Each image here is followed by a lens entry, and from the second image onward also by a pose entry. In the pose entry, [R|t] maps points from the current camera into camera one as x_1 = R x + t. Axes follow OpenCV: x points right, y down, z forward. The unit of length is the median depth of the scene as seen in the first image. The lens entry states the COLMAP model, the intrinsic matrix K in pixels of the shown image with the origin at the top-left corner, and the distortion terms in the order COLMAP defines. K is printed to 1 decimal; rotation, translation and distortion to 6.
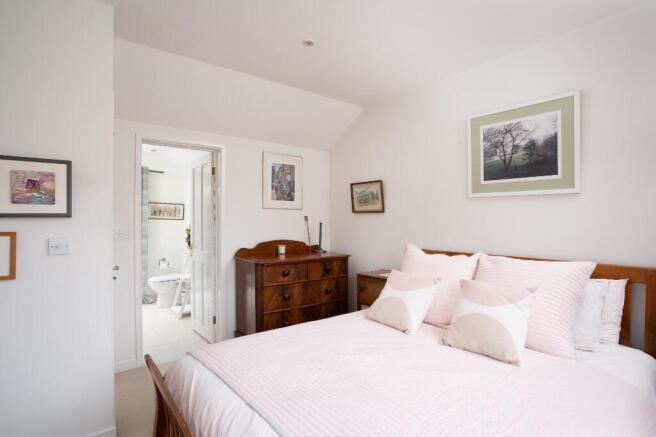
lens RADIAL K [[317.8, 0, 329.7], [0, 317.8, 219.8], [0, 0, 1]] dist [-0.001795, -0.000199]
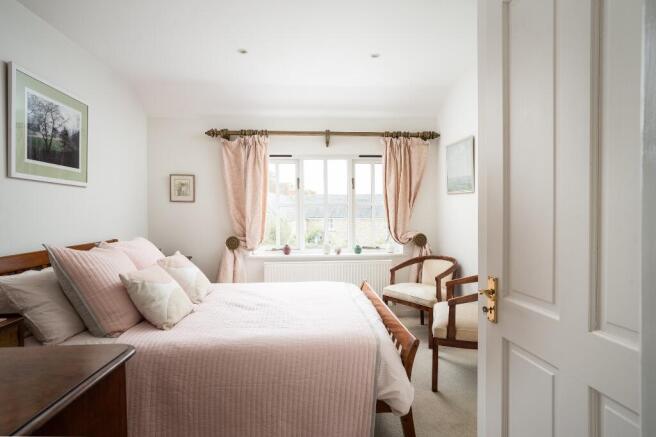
lens RADIAL K [[387.7, 0, 328.2], [0, 387.7, 214.8], [0, 0, 1]] dist [0.002058, 0.000201]
pose [[-0.800442, -0.028193, 0.598746, -0.728535], [-0.027064, 0.999574, 0.010885, -0.015065], [-0.598798, -0.007492, -0.800865, 1.392468]]
